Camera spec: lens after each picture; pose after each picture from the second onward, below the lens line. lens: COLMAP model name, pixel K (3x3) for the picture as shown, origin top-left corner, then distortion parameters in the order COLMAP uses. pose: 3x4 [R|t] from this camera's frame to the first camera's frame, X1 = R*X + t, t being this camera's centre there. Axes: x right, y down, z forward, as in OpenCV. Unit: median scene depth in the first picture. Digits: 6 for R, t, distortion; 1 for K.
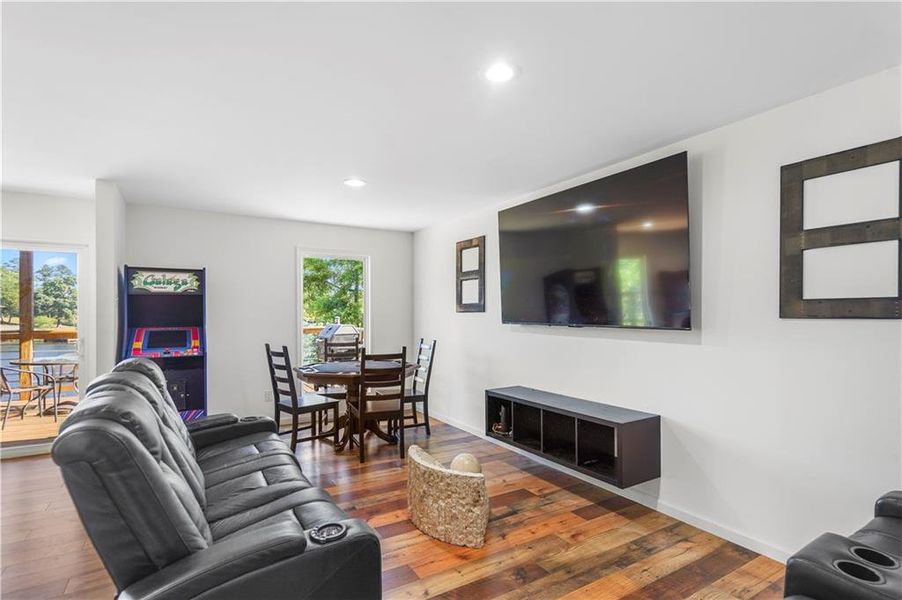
lens RADIAL K [[438.1, 0, 456.1], [0, 438.1, 307.7], [0, 0, 1]] dist [0.006028, -0.000010]
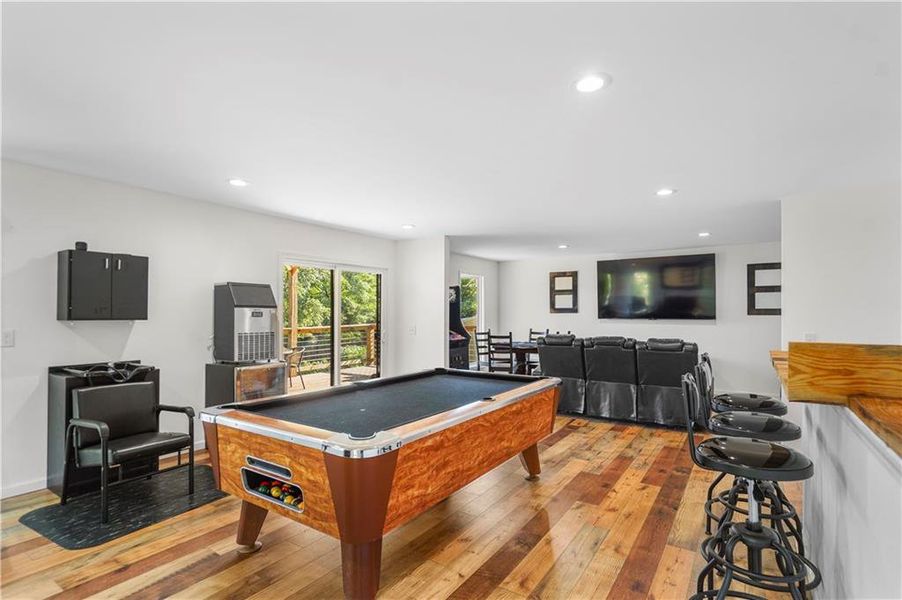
lens RADIAL K [[438.1, 0, 448.3], [0, 438.1, 302.9], [0, 0, 1]] dist [0.006028, -0.000010]
pose [[0.900473, 0.010086, 0.434796, -1.307002], [-0.004154, 0.999885, -0.014592, -0.003408], [-0.434893, 0.011333, 0.900411, -0.439555]]
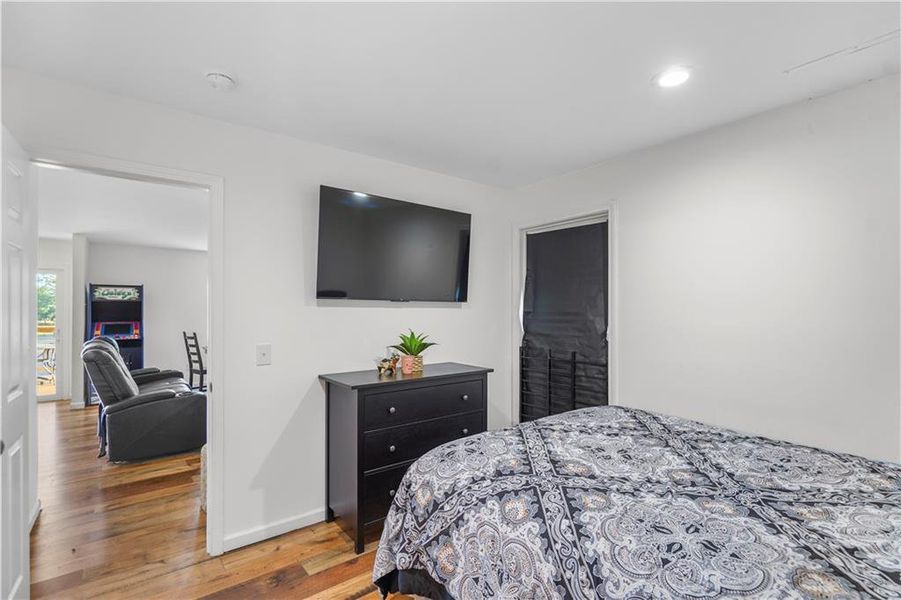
lens RADIAL K [[408.9, 0, 450.2], [0, 408.9, 304.8], [0, 0, 1]] dist [0.002444, 0.000365]
pose [[0.993707, 0.000341, 0.112012, 0.373990], [0.000567, 0.999967, -0.008078, -0.004262], [-0.112011, 0.008091, 0.993674, -0.608843]]
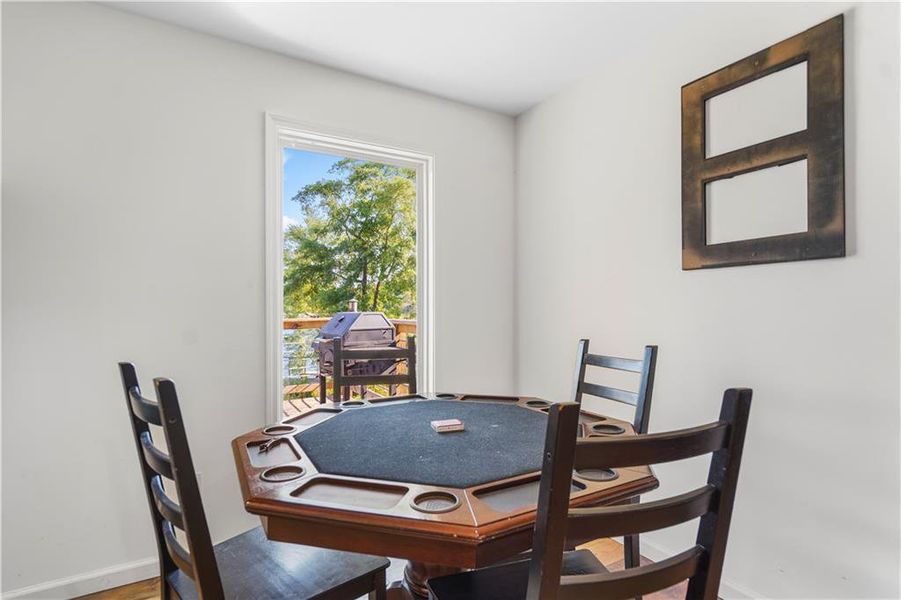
lens RADIAL K [[437.6, 0, 451.8], [0, 437.6, 301.2], [0, 0, 1]] dist [0.006028, -0.000010]
pose [[0.999857, 0.000732, -0.016893, -0.226226], [-0.000842, 0.999978, -0.006524, 0.046870], [0.016888, 0.006537, 0.999836, 0.736036]]
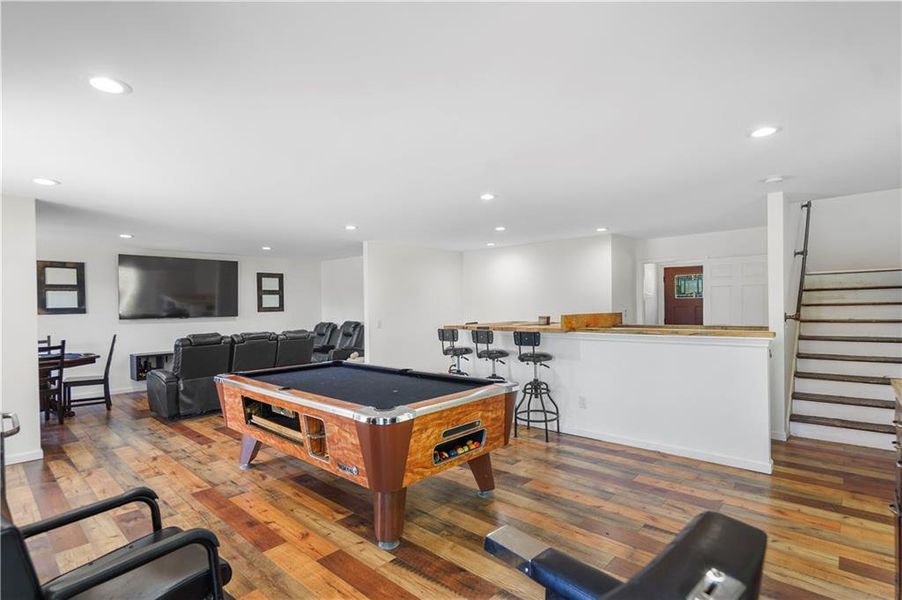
lens RADIAL K [[419.1, 0, 455.2], [0, 419.1, 309.1], [0, 0, 1]] dist [-0.002799, 0.002254]
pose [[-0.295491, -0.003213, 0.955340, -1.812419], [0.009332, 0.999937, 0.006250, -0.003039], [-0.955300, 0.010762, -0.295442, 0.231093]]
